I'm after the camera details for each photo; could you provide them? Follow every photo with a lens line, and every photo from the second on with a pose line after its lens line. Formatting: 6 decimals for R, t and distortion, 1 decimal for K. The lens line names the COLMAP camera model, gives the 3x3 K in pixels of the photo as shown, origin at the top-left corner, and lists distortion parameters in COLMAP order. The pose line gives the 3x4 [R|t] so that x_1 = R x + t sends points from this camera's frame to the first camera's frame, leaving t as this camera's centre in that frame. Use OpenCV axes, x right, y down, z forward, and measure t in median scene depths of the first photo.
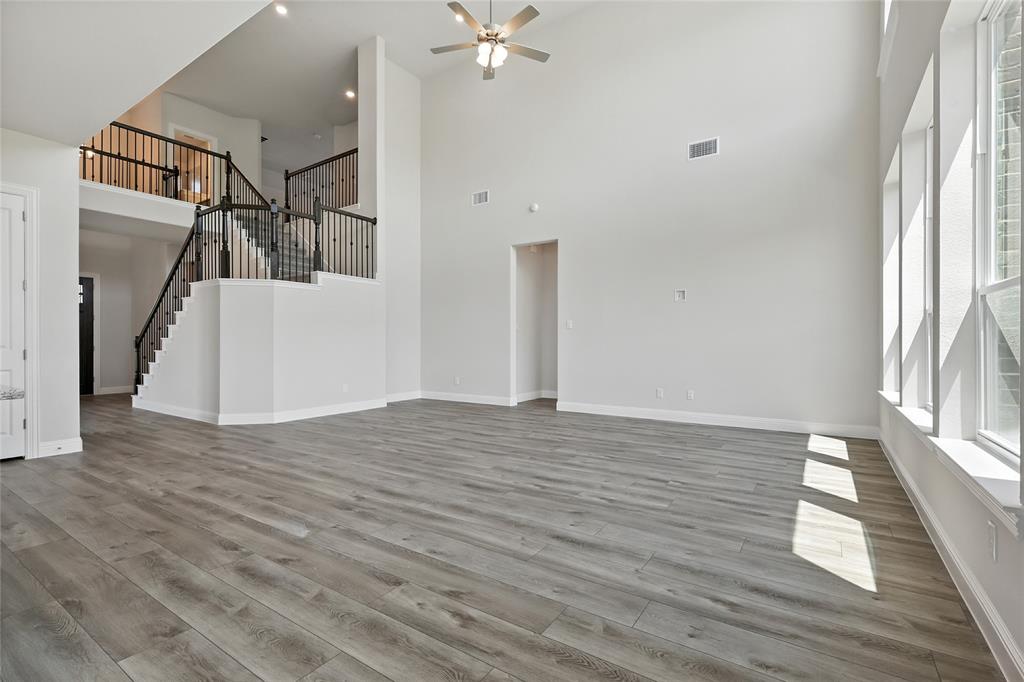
lens RADIAL K [[464.0, 0, 514.1], [0, 464.0, 340.3], [0, 0, 1]] dist [0.006805, -0.000244]
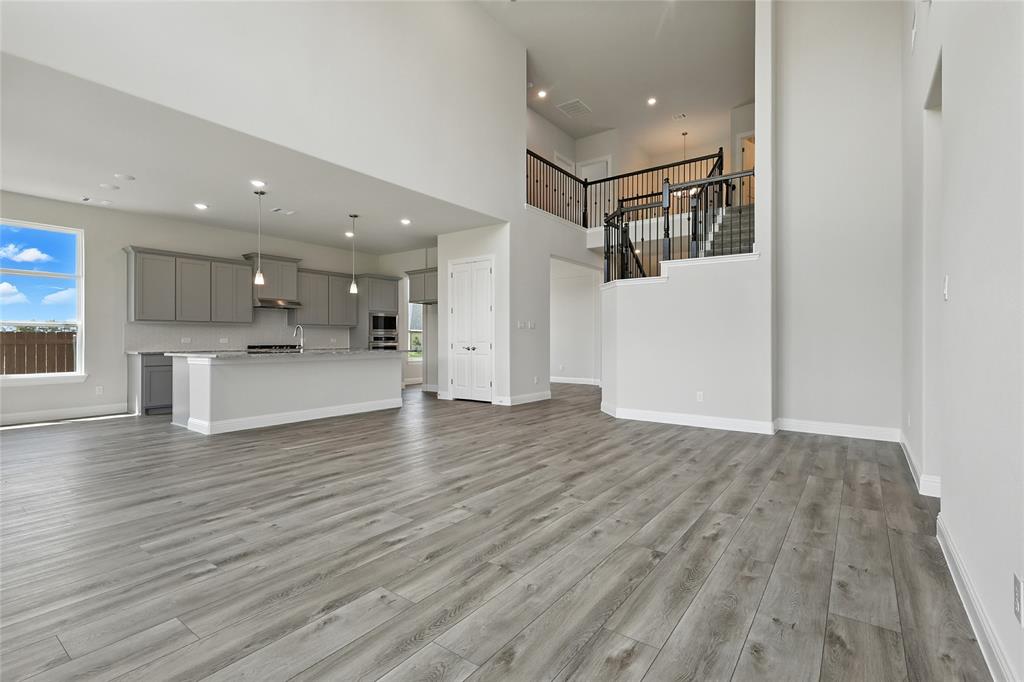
lens RADIAL K [[467.5, 0, 517.9], [0, 467.5, 336.9], [0, 0, 1]] dist [-0.001951, 0.000928]
pose [[-0.035833, -0.003812, -0.999351, 1.036606], [0.004493, 0.999982, -0.003975, 0.002418], [0.999348, -0.004633, -0.035815, 1.566792]]
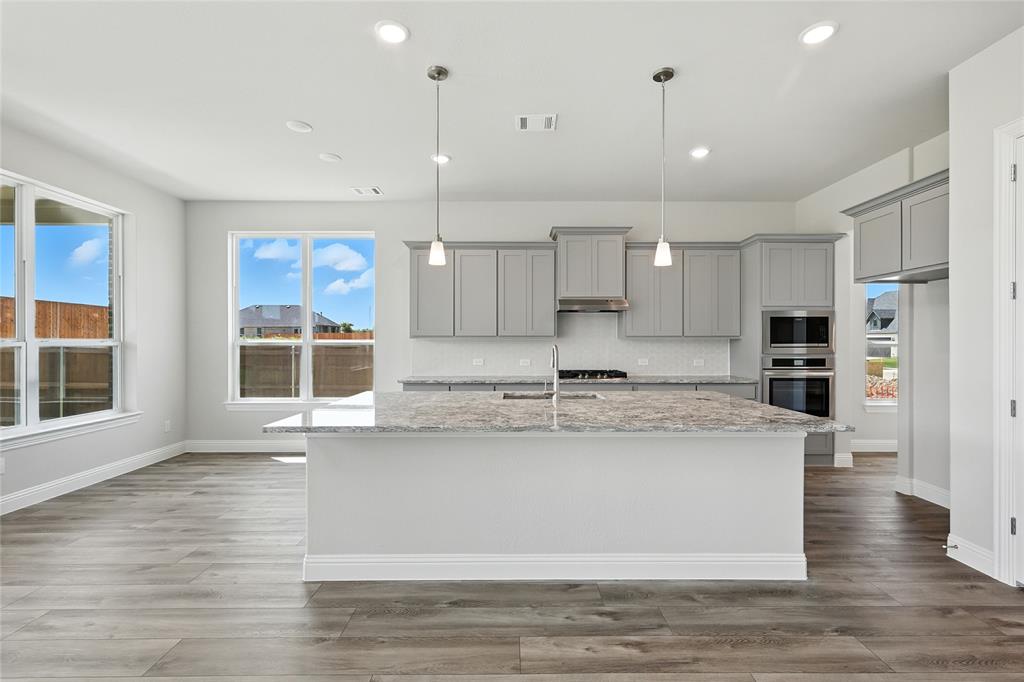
lens RADIAL K [[449.4, 0, 514.4], [0, 449.4, 339.2], [0, 0, 1]] dist [0.000286, 0.000078]
pose [[-0.826897, 0.001717, -0.562351, -0.441049], [0.003841, 0.999989, -0.002594, -0.076476], [0.562341, -0.004305, -0.826895, 1.258619]]
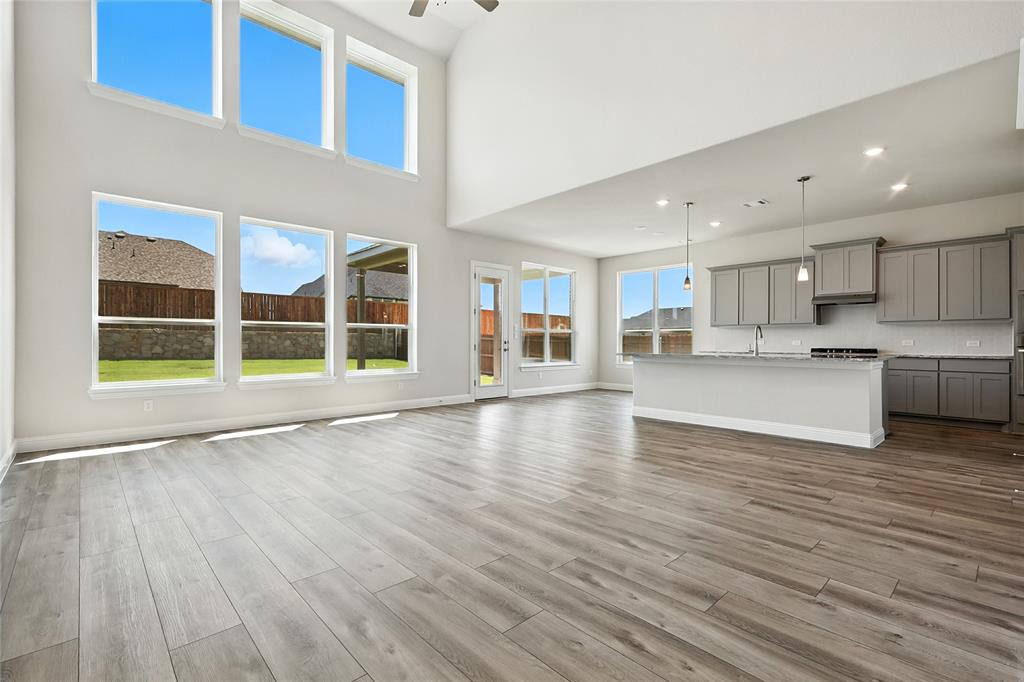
lens RADIAL K [[464.0, 0, 513.4], [0, 464.0, 341.9], [0, 0, 1]] dist [0.006805, -0.000244]
pose [[-0.974102, 0.000667, 0.226107, -0.526693], [-0.000099, 0.999994, -0.003375, 0.009859], [-0.226108, -0.003310, -0.974097, 2.586707]]
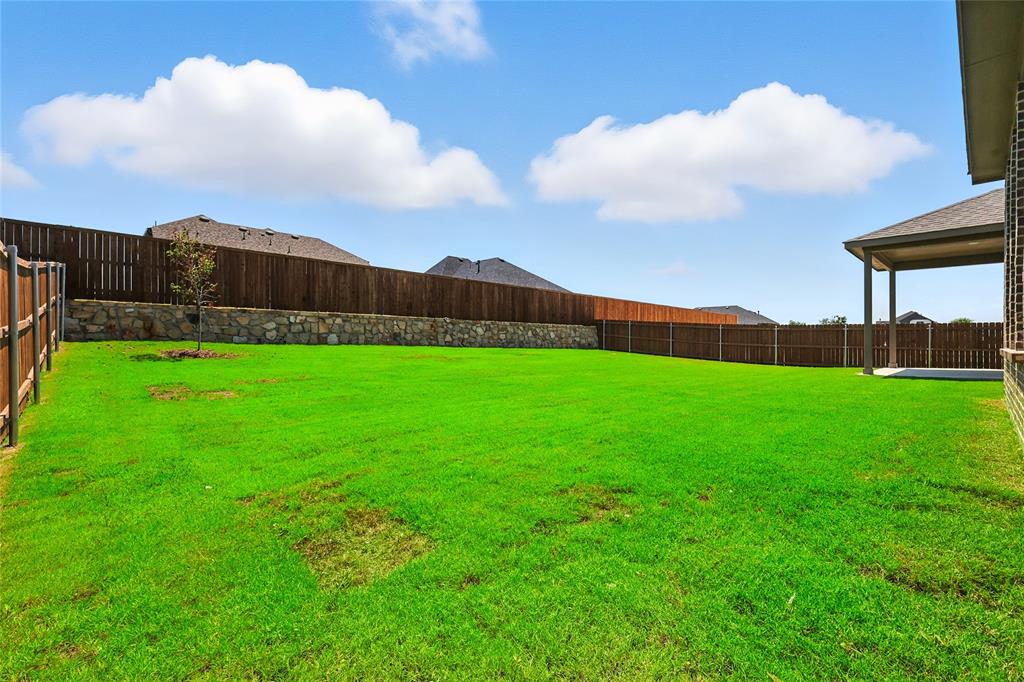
lens RADIAL K [[464.0, 0, 517.7], [0, 464.0, 350.2], [0, 0, 1]] dist [0.006805, -0.000244]
pose [[-0.977352, 0.000445, 0.211620, 2.952374], [0.002540, 0.999950, 0.009624, 0.191088], [-0.211606, 0.009943, -0.977305, 3.646147]]
